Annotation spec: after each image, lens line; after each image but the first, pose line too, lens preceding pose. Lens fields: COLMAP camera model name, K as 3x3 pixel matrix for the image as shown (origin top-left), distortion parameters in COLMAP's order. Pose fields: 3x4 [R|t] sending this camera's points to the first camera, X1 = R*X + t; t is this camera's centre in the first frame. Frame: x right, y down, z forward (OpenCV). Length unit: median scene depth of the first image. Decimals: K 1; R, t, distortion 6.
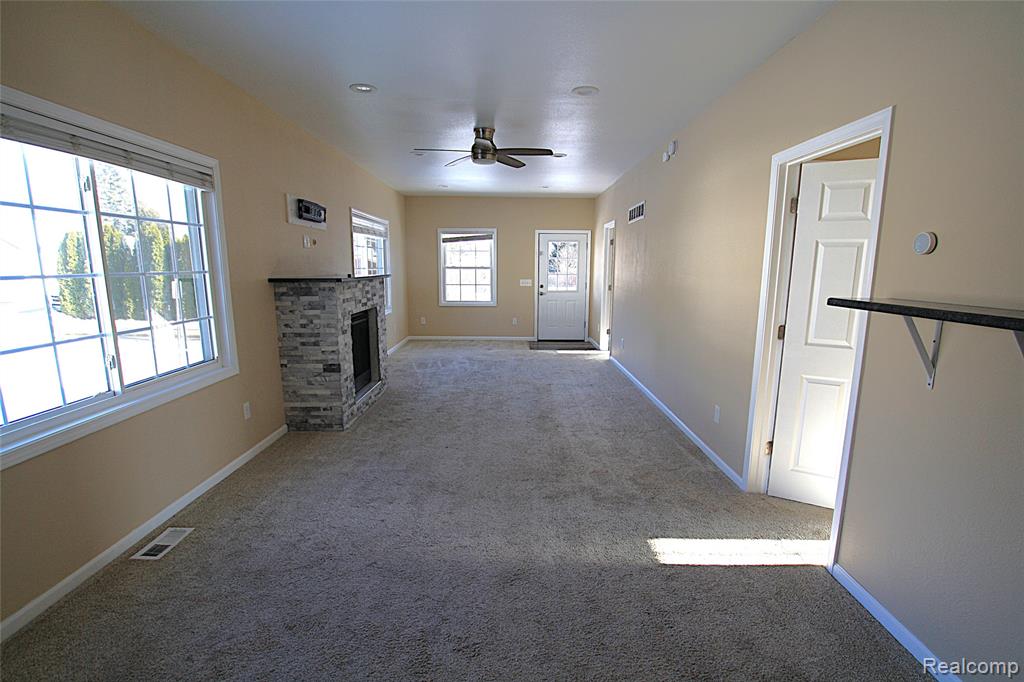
lens RADIAL K [[496.0, 0, 518.1], [0, 496.0, 362.5], [0, 0, 1]] dist [-0.032681, 0.000940]
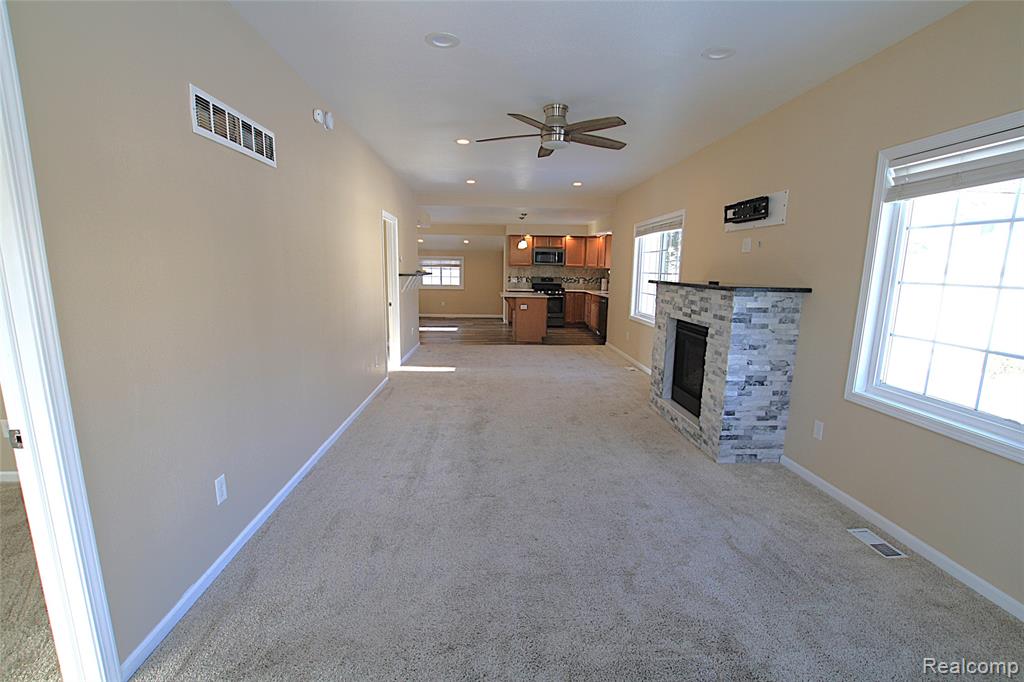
lens RADIAL K [[478.8, 0, 518.9], [0, 478.8, 359.9], [0, 0, 1]] dist [-0.032554, 0.003904]
pose [[-0.998437, -0.008773, -0.055193, 0.031366], [-0.028829, 0.926908, 0.374179, -0.329808], [0.047876, 0.375185, -0.925713, 1.687061]]
